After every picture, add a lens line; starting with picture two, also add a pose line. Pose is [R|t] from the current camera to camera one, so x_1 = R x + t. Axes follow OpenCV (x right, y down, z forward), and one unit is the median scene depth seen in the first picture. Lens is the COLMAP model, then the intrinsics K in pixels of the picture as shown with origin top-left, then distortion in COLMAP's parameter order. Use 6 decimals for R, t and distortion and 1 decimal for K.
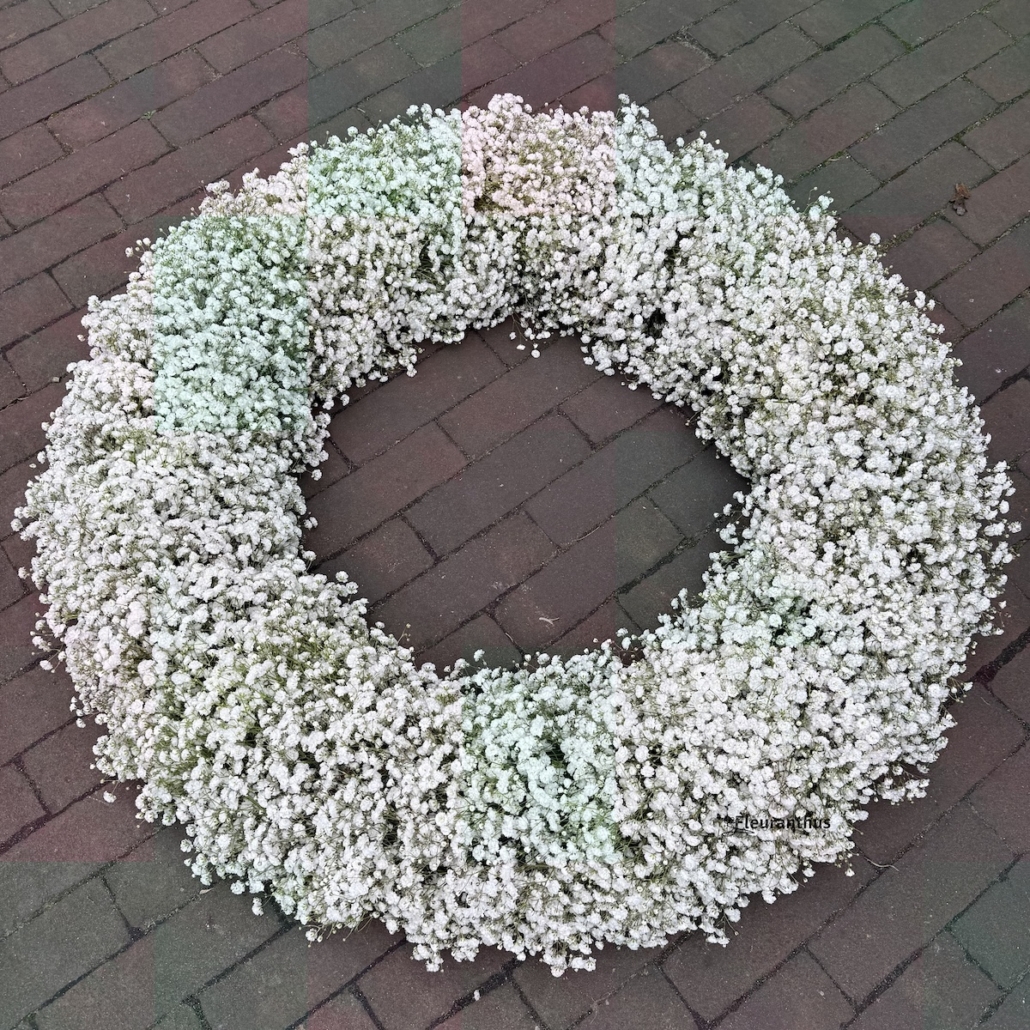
lens RADIAL K [[952.1, 0, 515.2], [0, 952.1, 557.4], [0, 0, 1]] dist [0.017165, -0.005761]
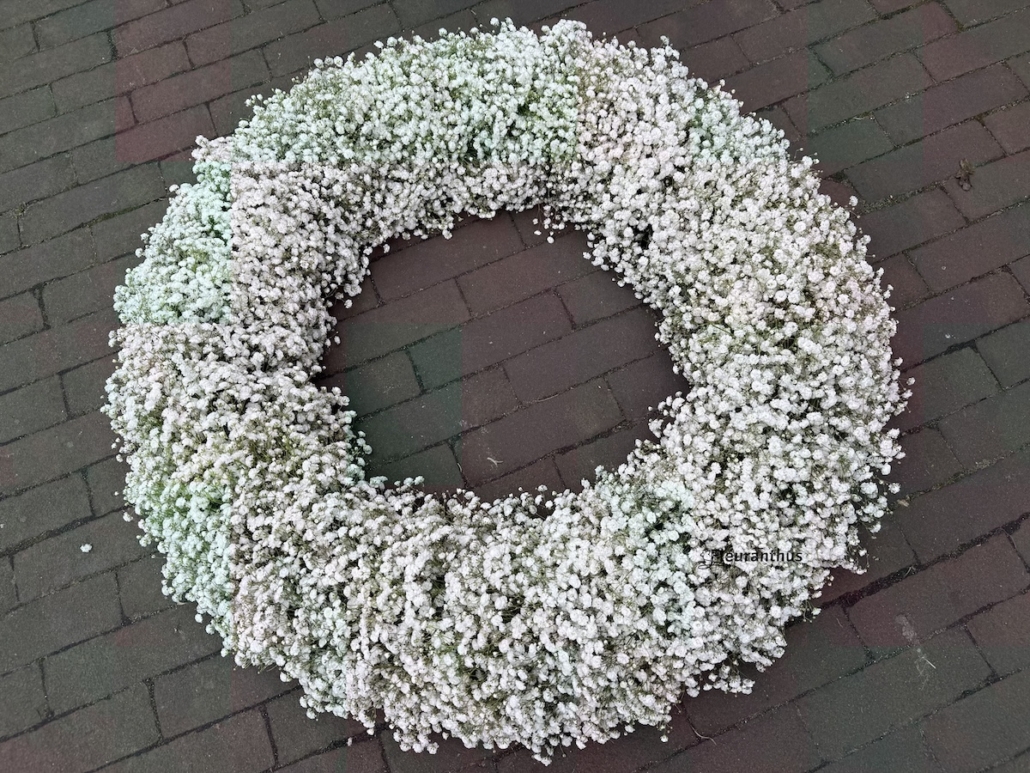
lens RADIAL K [[720.8, 0, 515.0], [0, 720.8, 386.5], [0, 0, 1]] dist [0.004376, 0.000388]
pose [[0.962851, 0.225667, -0.148295, 0.170139], [-0.216299, 0.973307, 0.076740, -0.101252], [0.161655, -0.041813, 0.985961, 0.088946]]
